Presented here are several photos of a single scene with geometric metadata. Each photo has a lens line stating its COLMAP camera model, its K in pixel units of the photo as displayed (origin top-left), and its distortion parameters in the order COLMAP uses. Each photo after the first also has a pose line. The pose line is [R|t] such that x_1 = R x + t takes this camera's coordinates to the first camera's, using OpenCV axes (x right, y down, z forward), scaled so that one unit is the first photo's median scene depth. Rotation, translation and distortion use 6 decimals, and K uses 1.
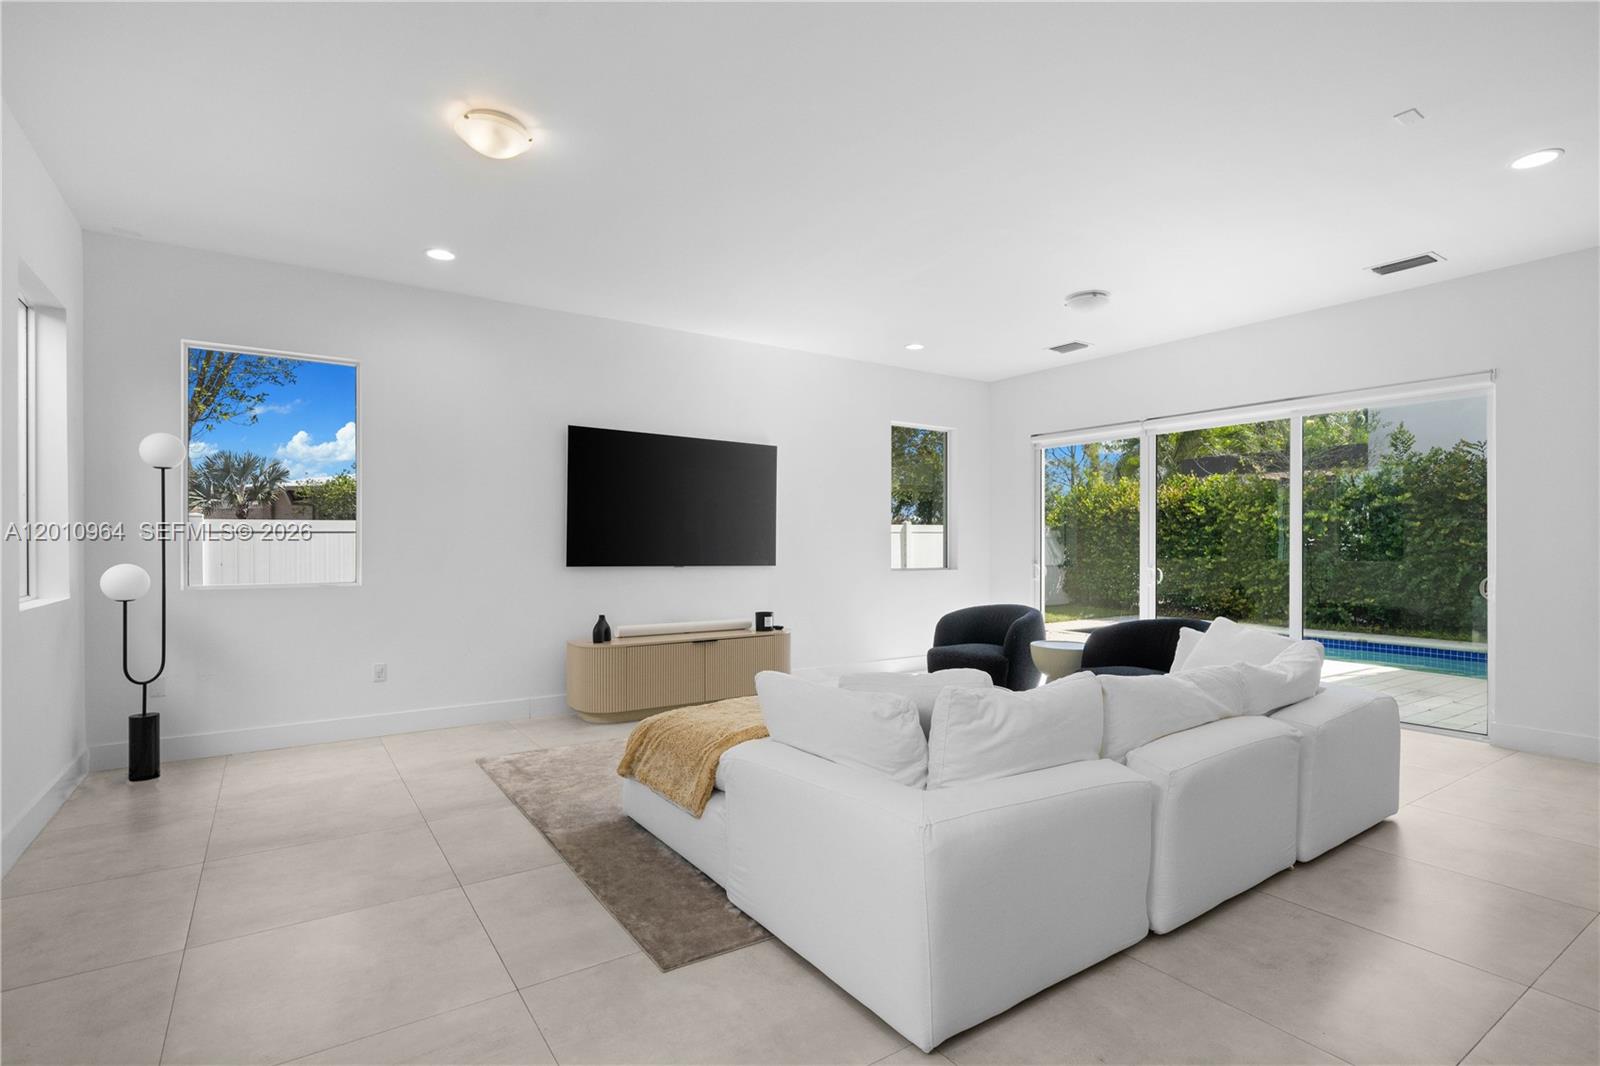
lens RADIAL K [[781.9, 0, 792.9], [0, 781.9, 549.6], [0, 0, 1]] dist [0.000365, 0.000163]
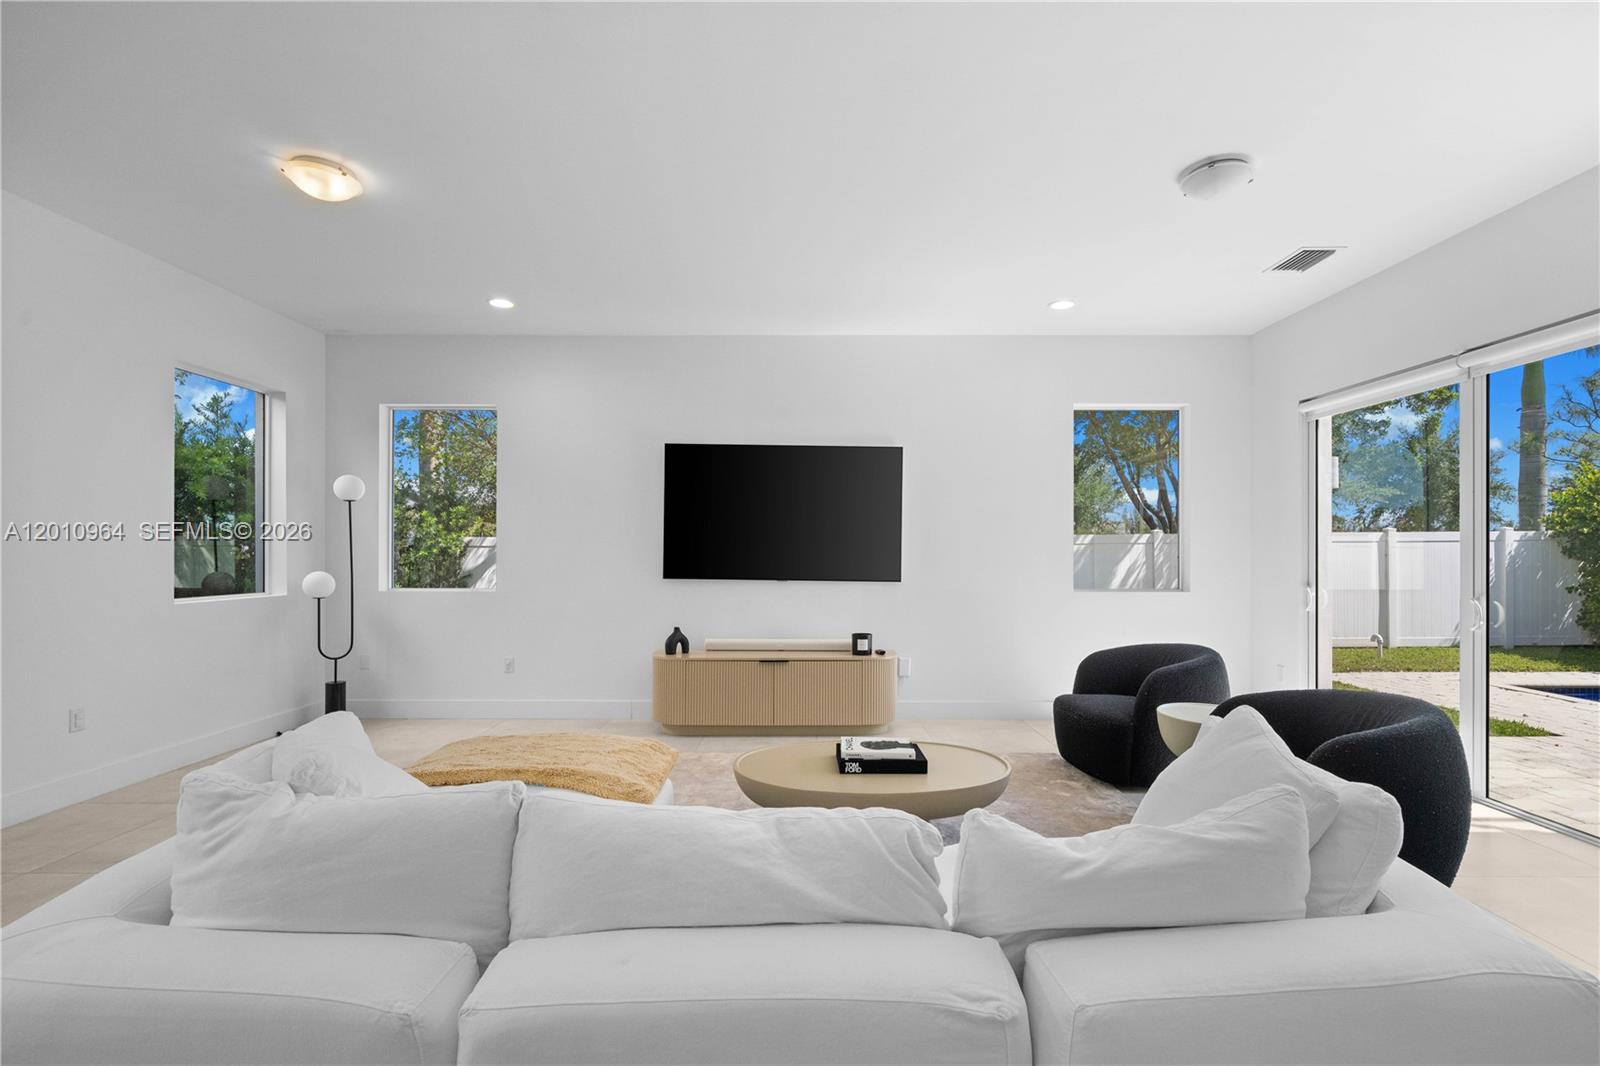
lens RADIAL K [[711.1, 0, 809.7], [0, 711.1, 552.4], [0, 0, 1]] dist [-0.000599, -0.000209]
pose [[0.828376, -0.000806, -0.560172, 0.383045], [-0.005185, 0.999945, -0.009107, -0.005390], [0.560149, 0.010448, 0.828326, 0.302476]]
